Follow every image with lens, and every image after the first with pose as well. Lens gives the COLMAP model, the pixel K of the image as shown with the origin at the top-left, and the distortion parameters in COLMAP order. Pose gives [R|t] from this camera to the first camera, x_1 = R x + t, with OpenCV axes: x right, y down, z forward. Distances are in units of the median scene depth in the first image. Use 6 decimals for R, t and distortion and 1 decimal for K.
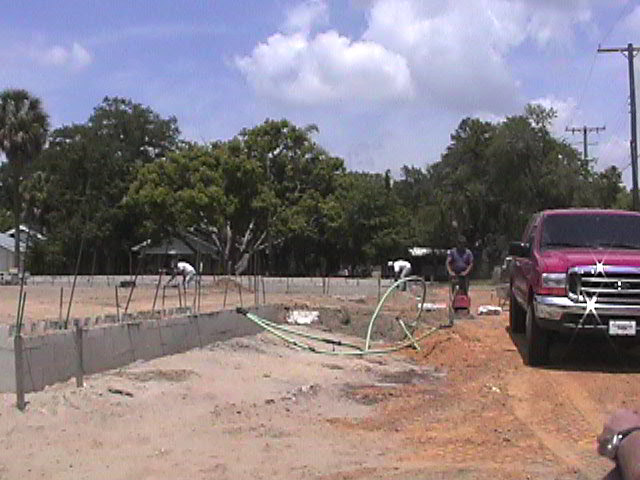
lens RADIAL K [[829.9, 0, 301.2], [0, 829.9, 240.1], [0, 0, 1]] dist [-0.240313, 0.116033]
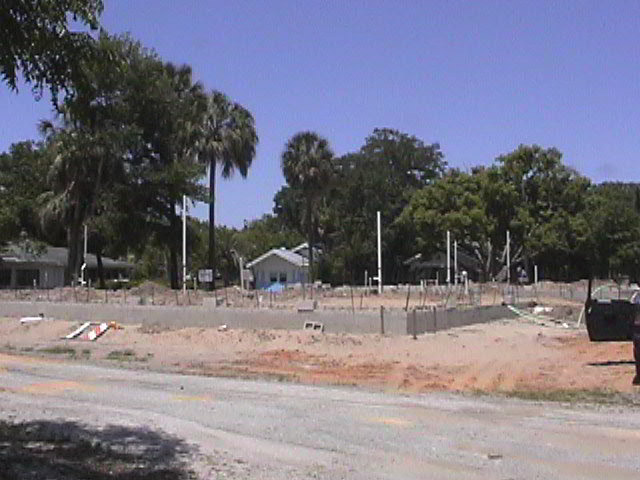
lens RADIAL K [[829.9, 0, 301.2], [0, 829.9, 240.1], [0, 0, 1]] dist [-0.240313, 0.116033]
pose [[0.952333, -0.018247, -0.304516, 0.009097], [0.014401, 0.999786, -0.014870, -0.006233], [0.304722, 0.009776, 0.952391, -0.149999]]
